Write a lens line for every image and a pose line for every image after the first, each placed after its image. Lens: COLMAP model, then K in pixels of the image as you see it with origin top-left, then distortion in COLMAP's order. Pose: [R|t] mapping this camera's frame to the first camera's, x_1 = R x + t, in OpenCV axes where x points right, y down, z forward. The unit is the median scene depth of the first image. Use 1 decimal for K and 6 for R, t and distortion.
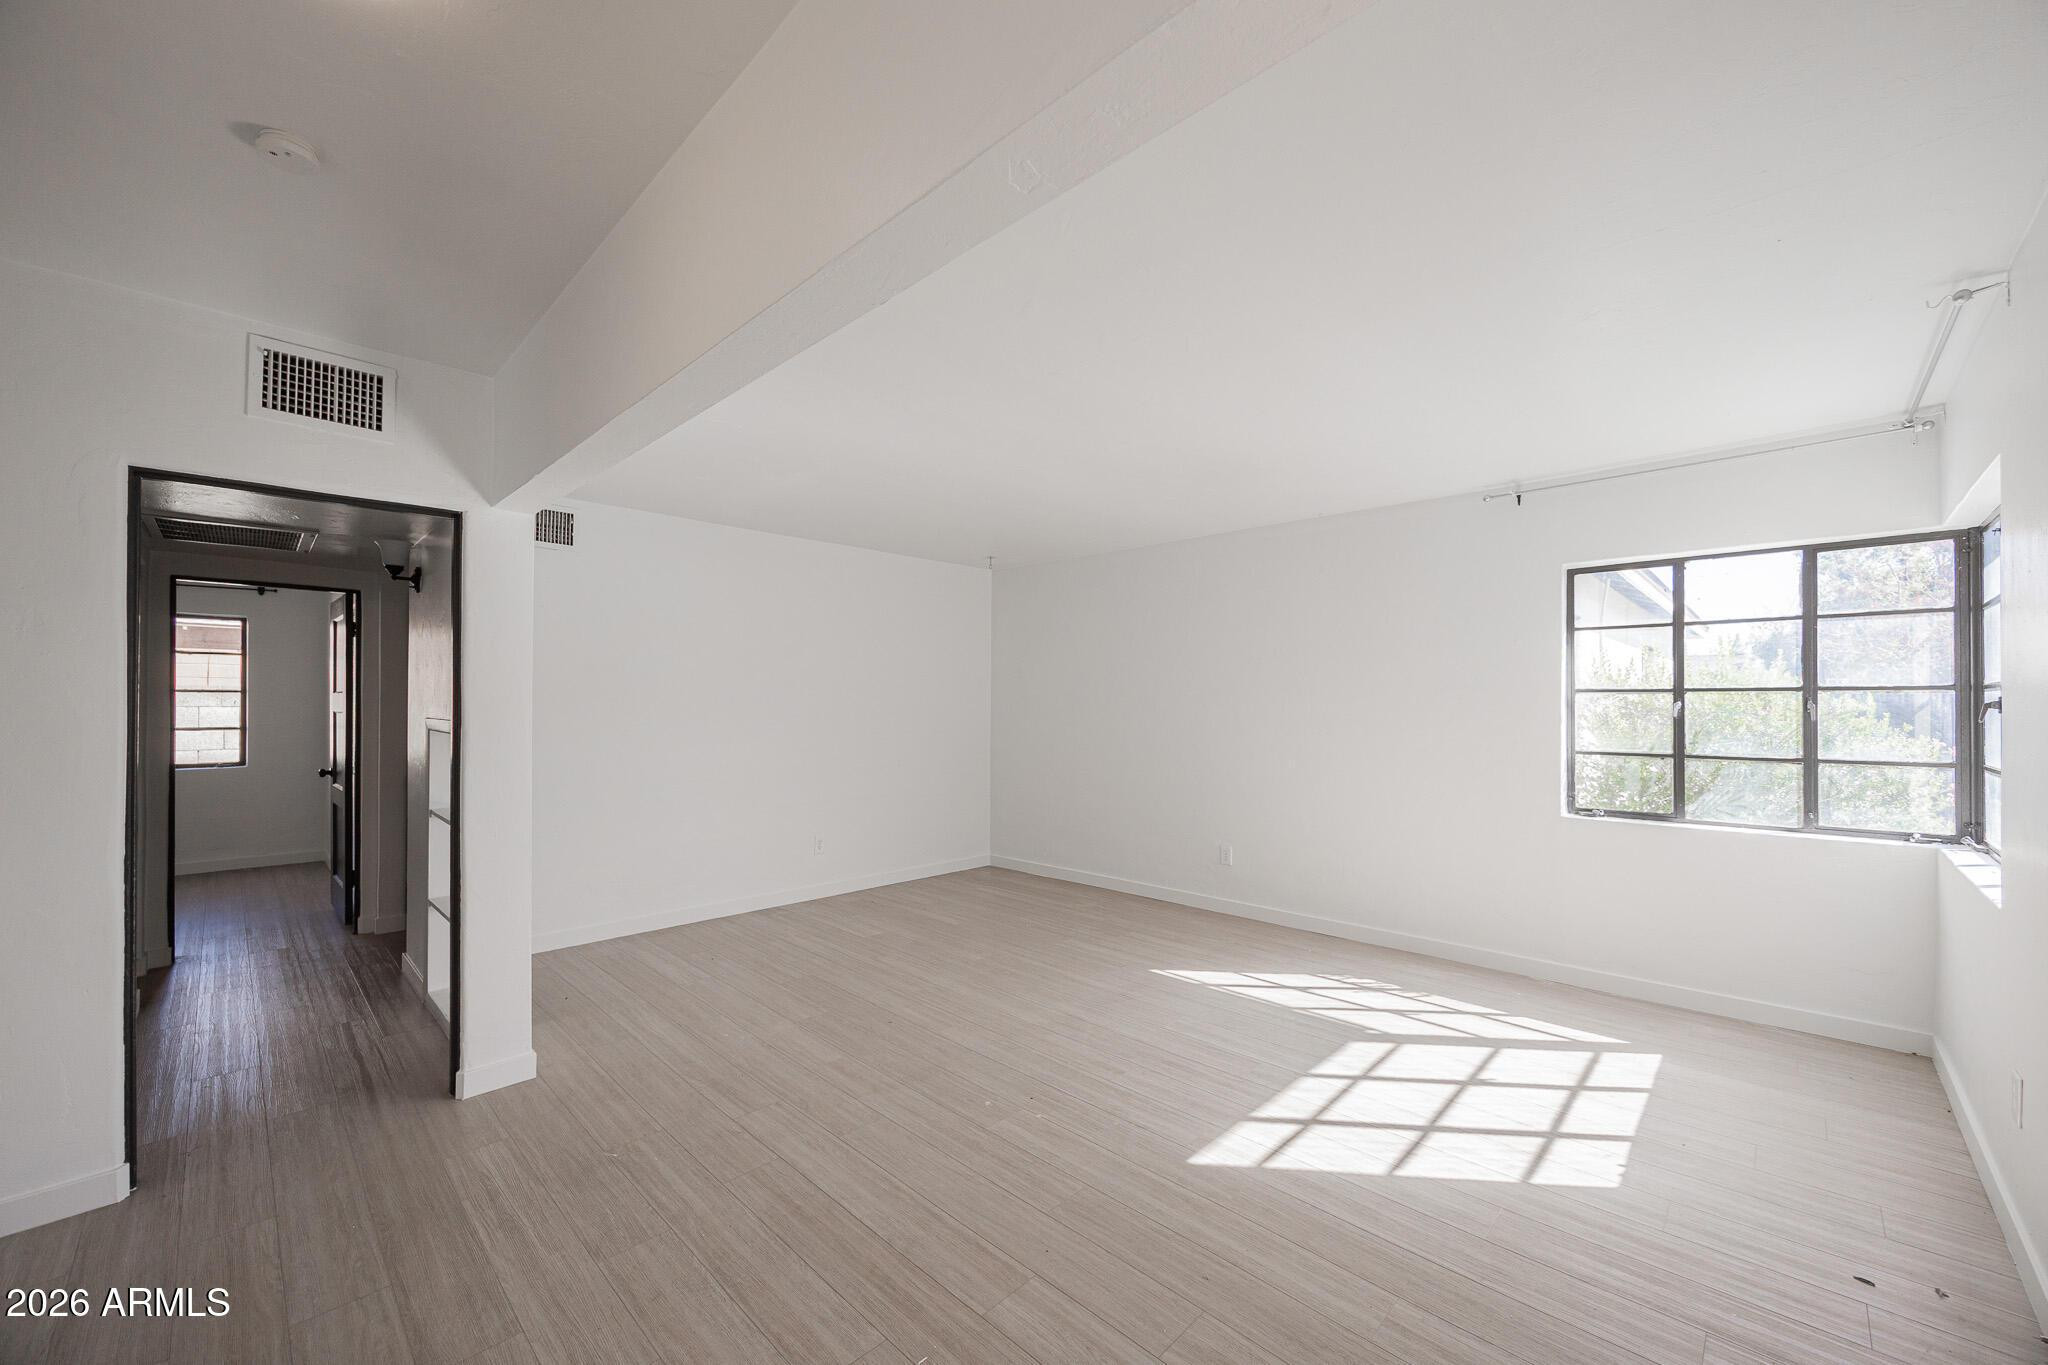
lens RADIAL K [[800.7, 0, 1047.0], [0, 800.7, 714.5], [0, 0, 1]] dist [-0.000772, 0.000059]
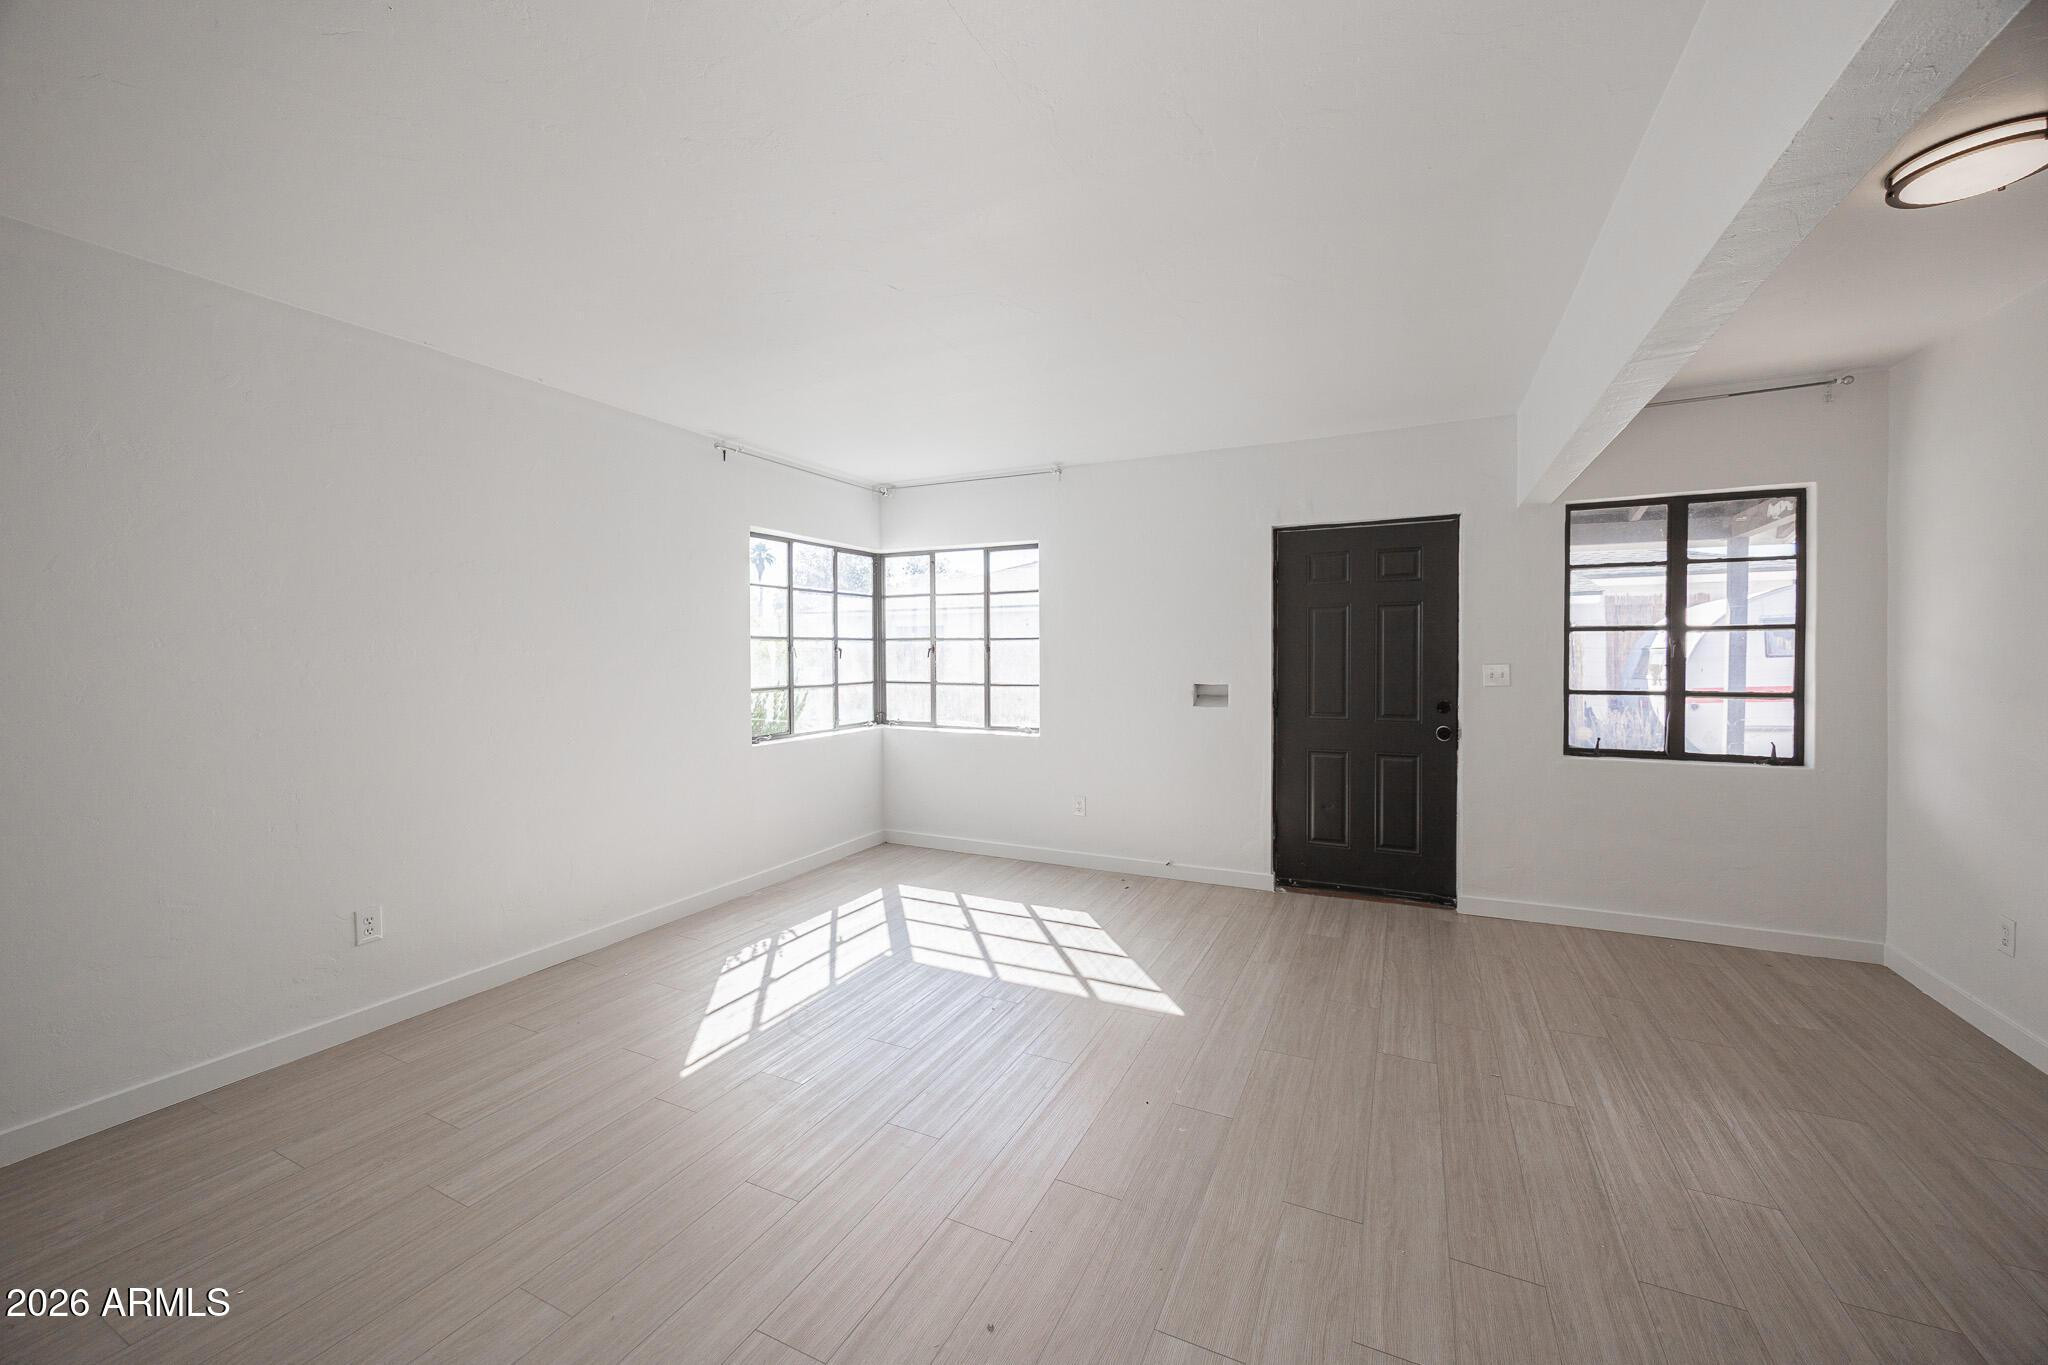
lens RADIAL K [[781.7, 0, 1028.9], [0, 781.7, 656.1], [0, 0, 1]] dist [-0.009819, 0.000083]
pose [[-0.305348, -0.004702, 0.952229, -0.675056], [0.015023, 0.999840, 0.009755, -0.007818], [-0.952122, 0.017284, -0.305228, 1.197520]]
